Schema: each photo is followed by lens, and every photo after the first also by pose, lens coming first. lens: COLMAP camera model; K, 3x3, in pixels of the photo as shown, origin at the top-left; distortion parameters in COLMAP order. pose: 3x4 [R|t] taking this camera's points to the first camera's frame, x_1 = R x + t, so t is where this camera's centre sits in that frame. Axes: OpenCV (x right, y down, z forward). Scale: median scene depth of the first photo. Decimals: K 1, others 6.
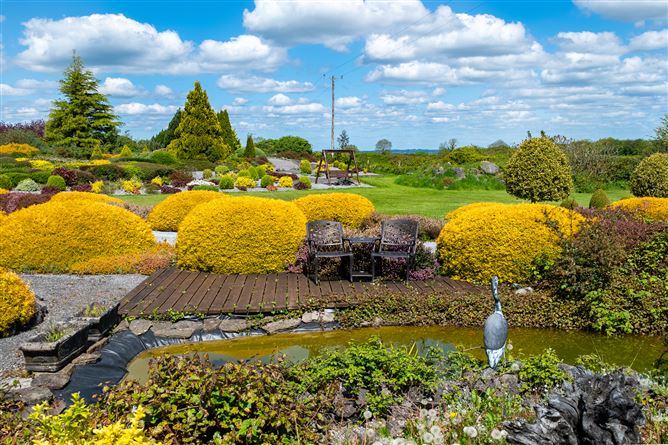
lens RADIAL K [[689.3, 0, 334.0], [0, 689.3, 222.5], [0, 0, 1]] dist [0.000307, -0.006657]
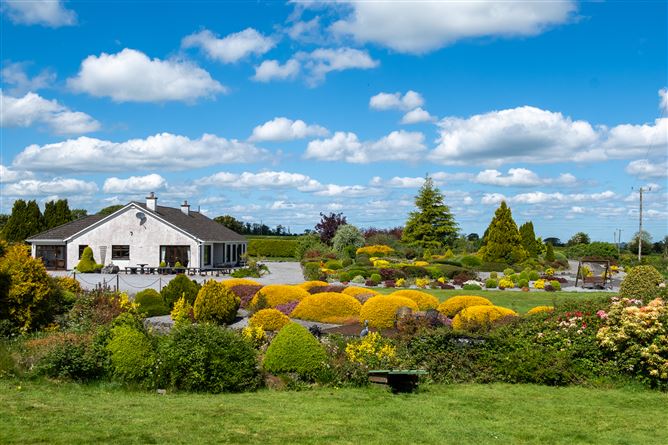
lens RADIAL K [[814.3, 0, 334.0], [0, 814.3, 222.5], [0, 0, 1]] dist [-0.004748, 0.007675]
pose [[0.837864, 0.009946, -0.545789, 0.310984], [-0.072287, 0.993050, -0.092874, -0.003209], [0.541072, 0.117269, 0.832760, -0.355088]]
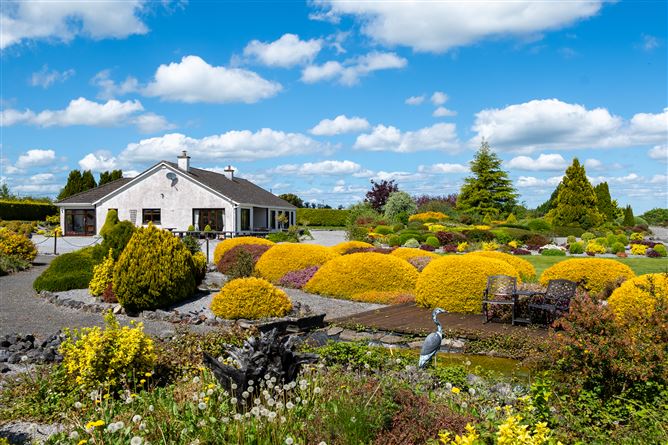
lens RADIAL K [[621.8, 0, 318.0], [0, 621.8, 221.1], [0, 0, 1]] dist [-0.017148, 0.001082]
pose [[0.768529, 0.012895, -0.639685, 0.110132], [-0.075453, 0.994647, -0.070601, 0.000933], [0.635351, 0.102526, 0.765388, -0.025052]]
